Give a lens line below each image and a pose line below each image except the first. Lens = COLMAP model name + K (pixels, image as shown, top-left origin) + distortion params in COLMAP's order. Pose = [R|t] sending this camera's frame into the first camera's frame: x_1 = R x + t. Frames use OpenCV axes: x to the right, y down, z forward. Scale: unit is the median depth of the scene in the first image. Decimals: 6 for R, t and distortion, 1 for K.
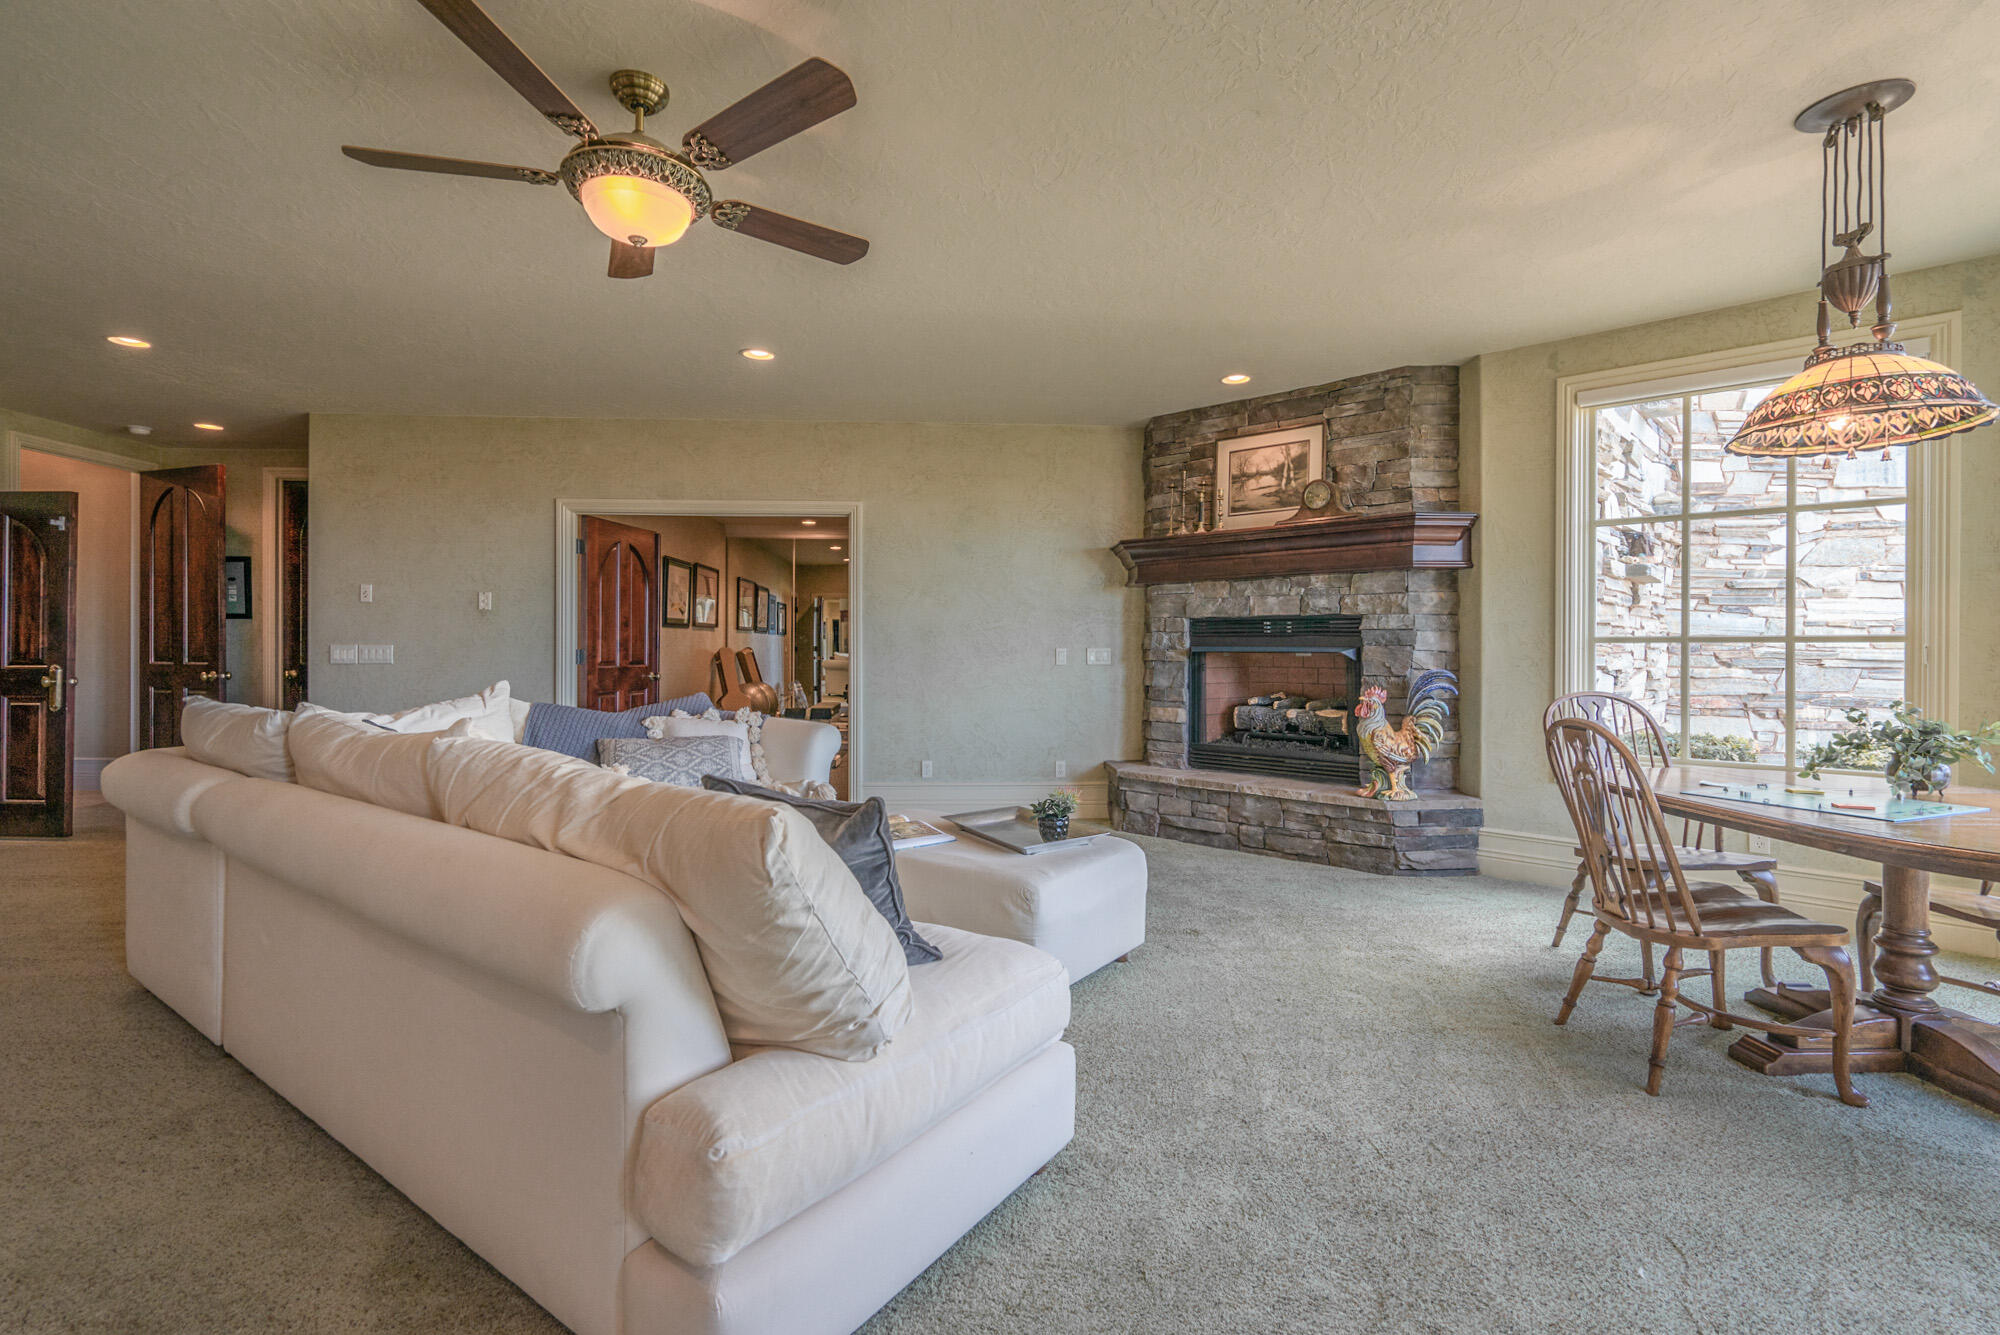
lens RADIAL K [[915.4, 0, 1001.3], [0, 915.4, 651.2], [0, 0, 1]] dist [-0.000906, 0.000074]
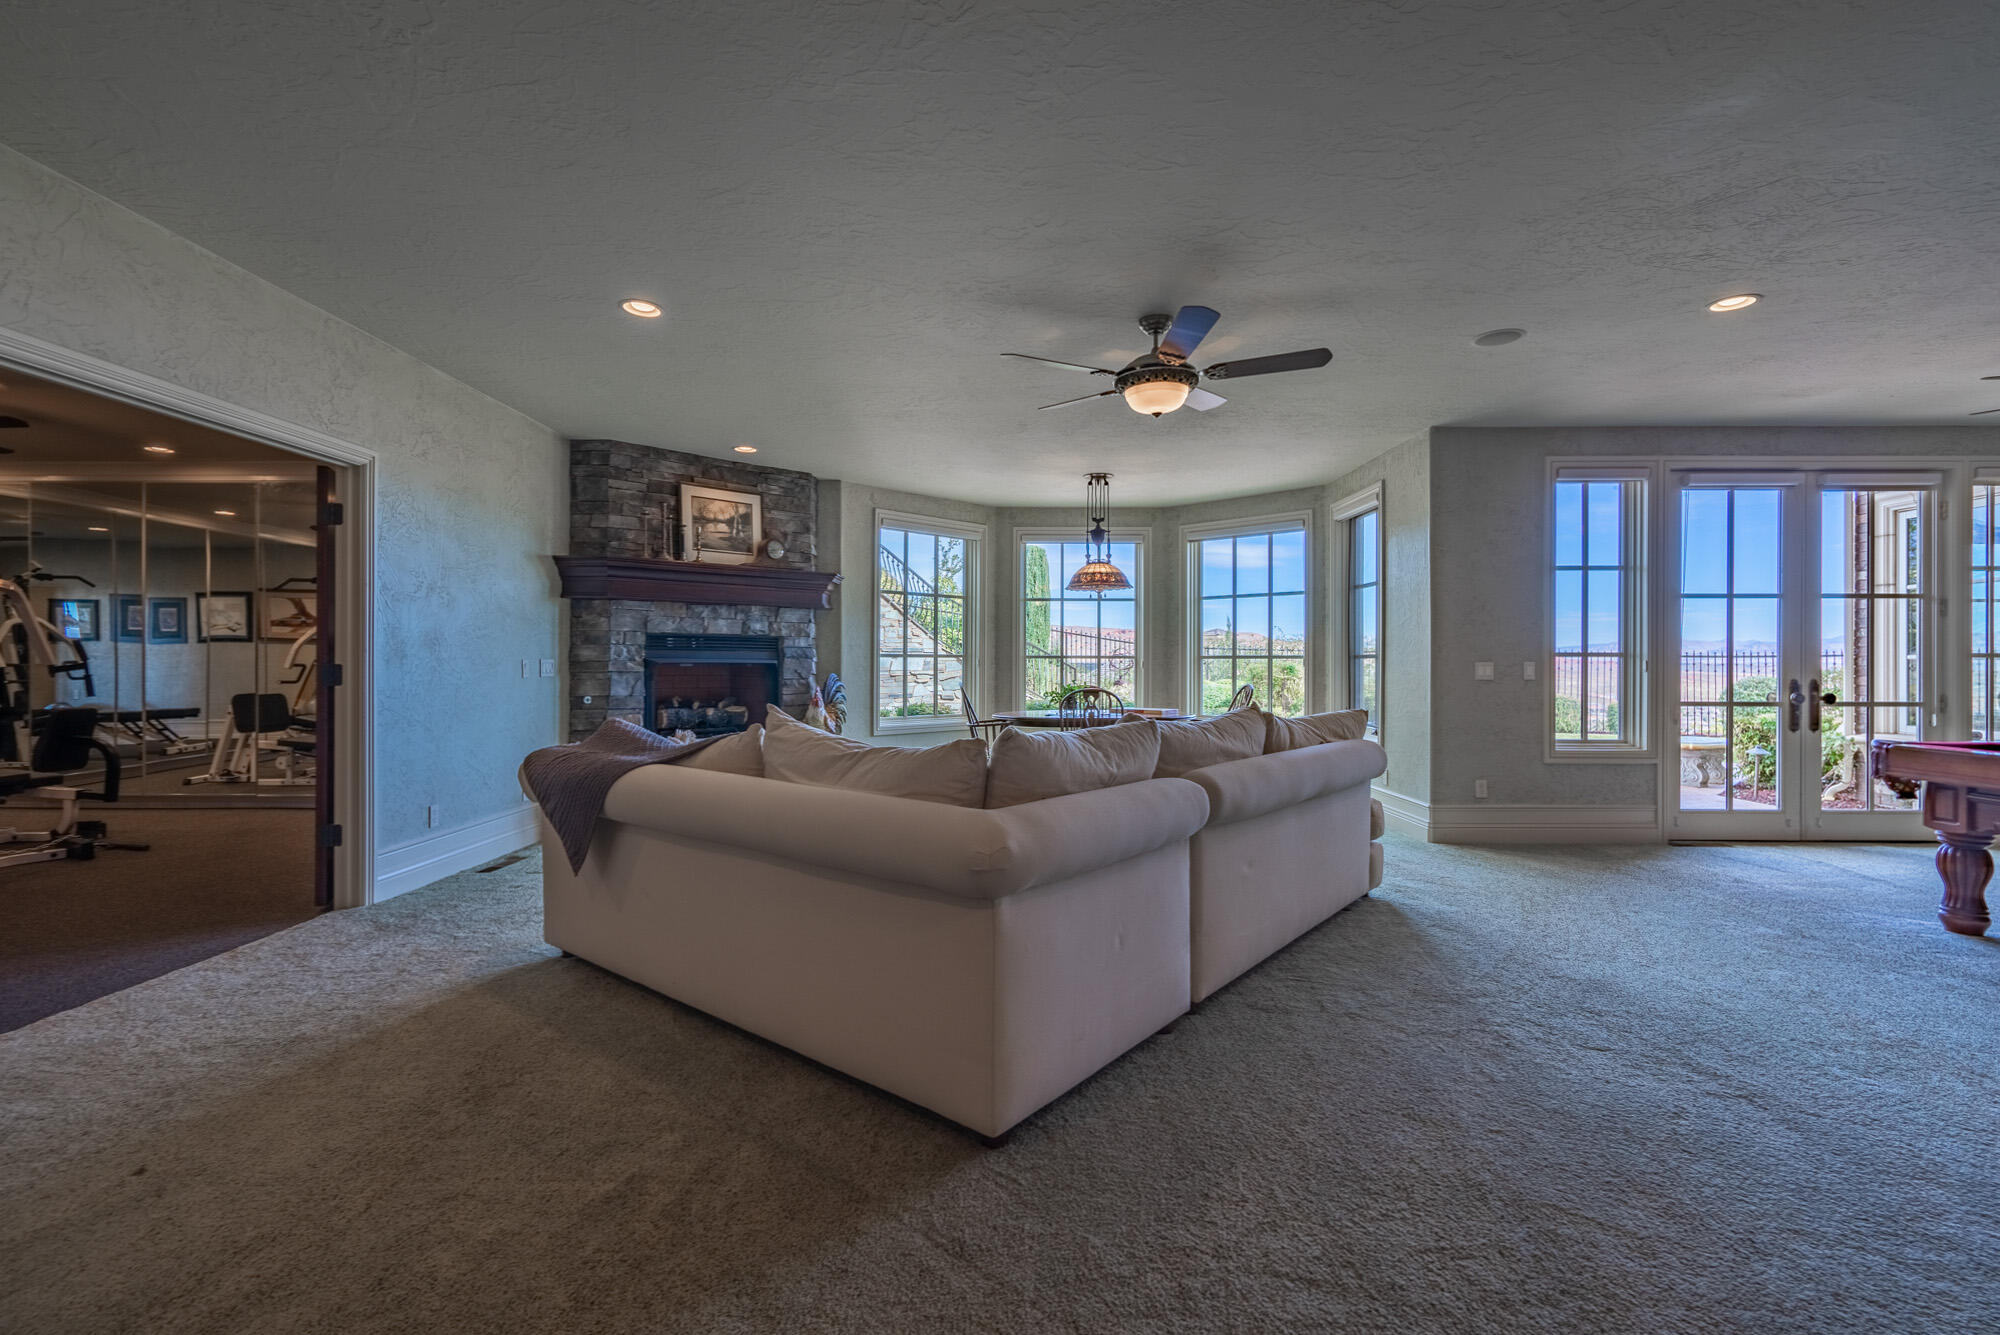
lens RADIAL K [[923.8, 0, 1000.0], [0, 923.8, 667.5], [0, 0, 1]] dist [0.000338, 0.000259]
pose [[0.046840, -0.010238, 0.998850, -0.936591], [-0.002019, 0.999944, 0.010344, -0.006798], [-0.998900, -0.002501, 0.046817, 0.540030]]
